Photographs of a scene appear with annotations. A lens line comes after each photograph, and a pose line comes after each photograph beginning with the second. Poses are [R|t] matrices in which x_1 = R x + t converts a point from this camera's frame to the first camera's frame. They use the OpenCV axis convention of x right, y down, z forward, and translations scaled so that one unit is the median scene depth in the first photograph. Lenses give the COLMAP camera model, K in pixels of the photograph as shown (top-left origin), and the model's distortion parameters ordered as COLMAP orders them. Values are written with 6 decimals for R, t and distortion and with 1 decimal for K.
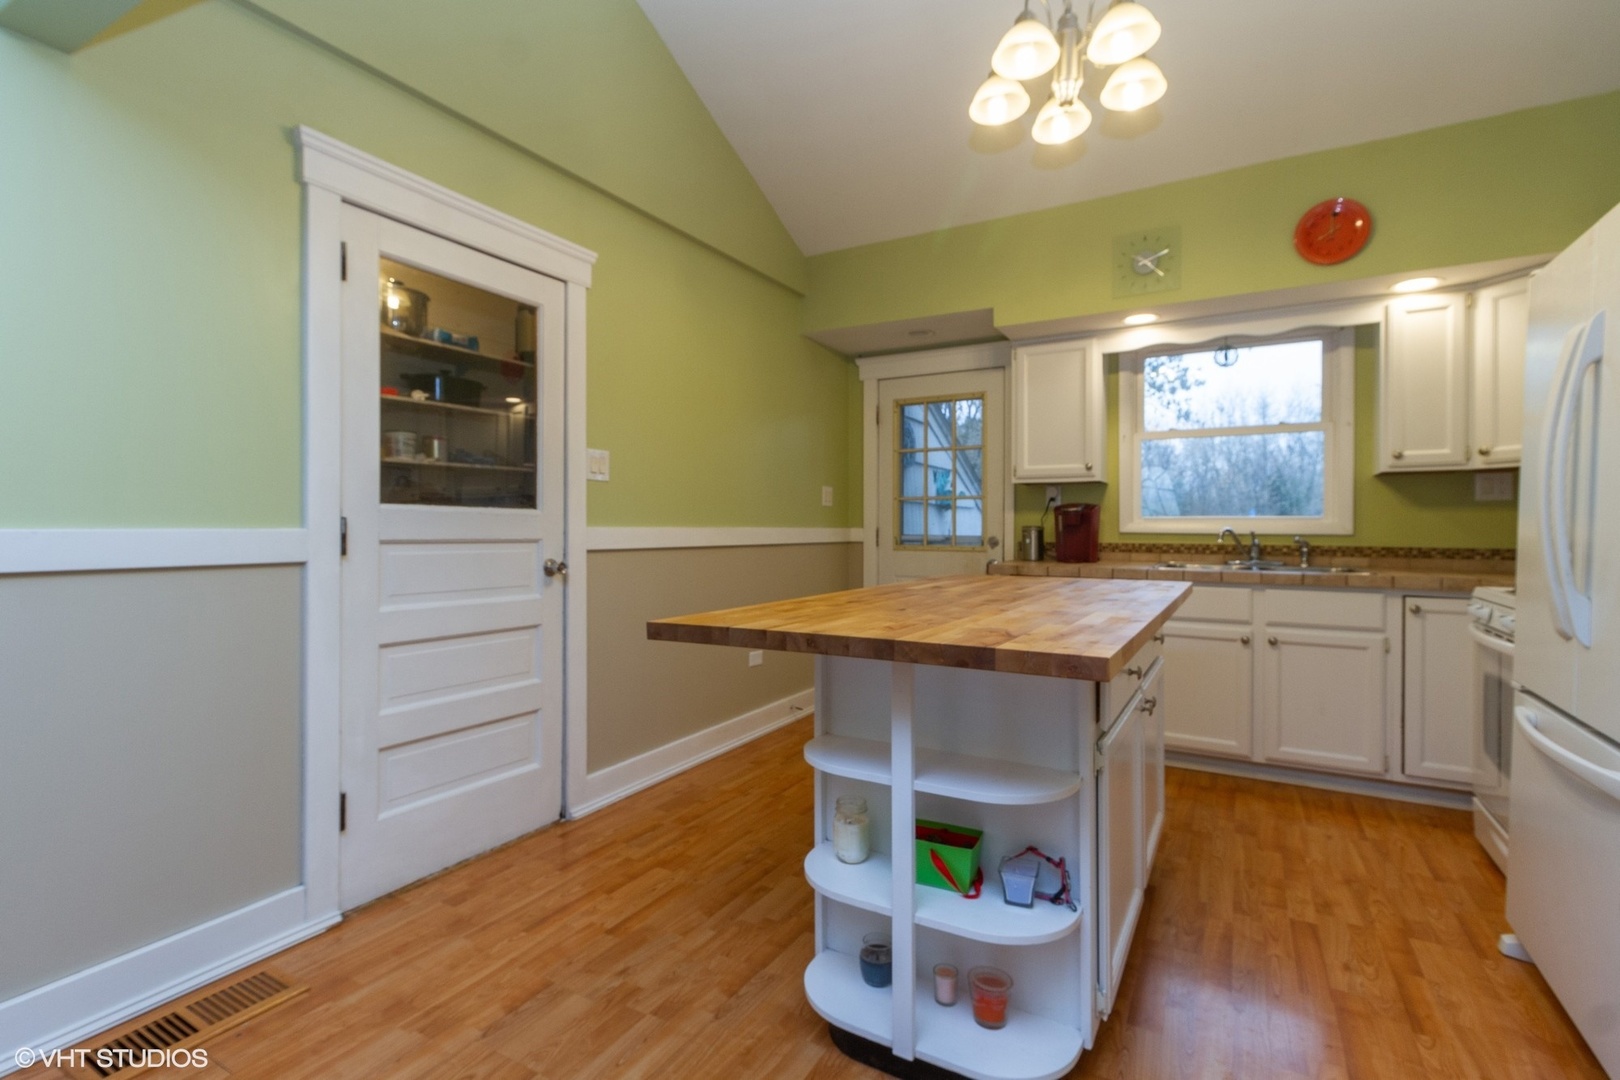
lens RADIAL K [[749.8, 0, 805.4], [0, 749.8, 532.0], [0, 0, 1]] dist [0.003004, 0.000308]
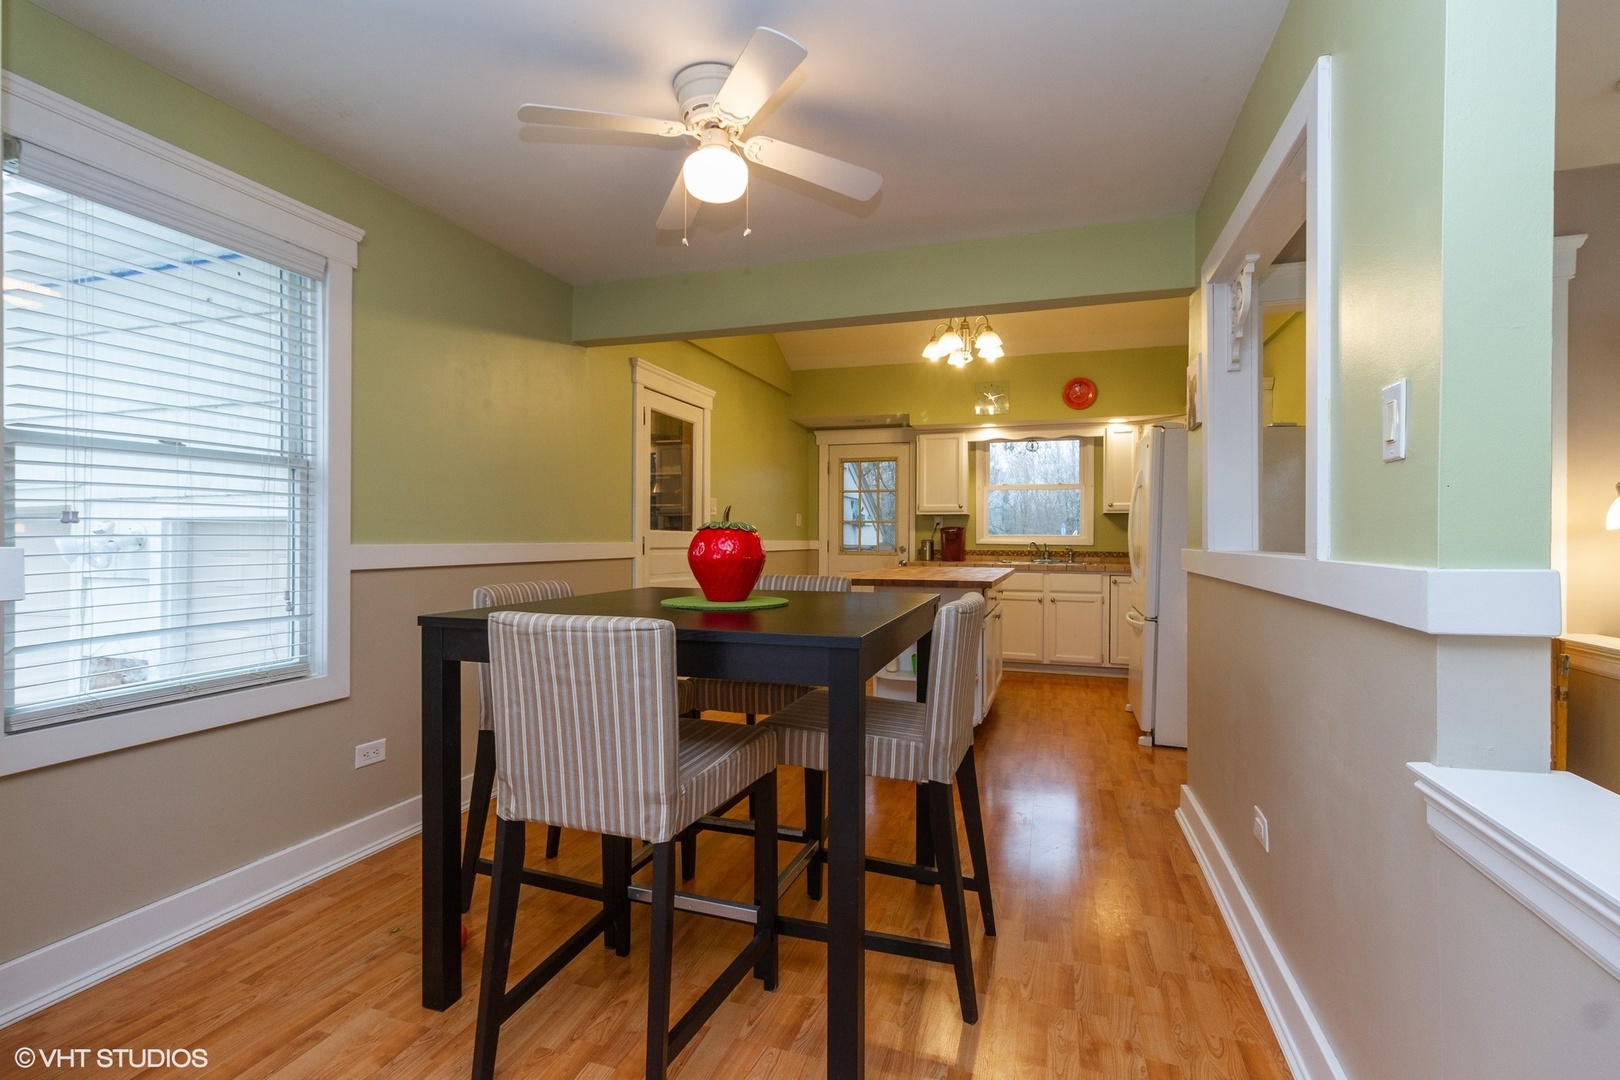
lens RADIAL K [[758.0, 0, 810.0], [0, 758.0, 540.0], [0, 0, 1]] dist [-0.000525, -0.000145]
pose [[0.977877, 0.002101, 0.209171, -0.330022], [-0.001676, 0.999996, -0.002206, -0.003597], [-0.209175, 0.001807, 0.977877, -0.646014]]
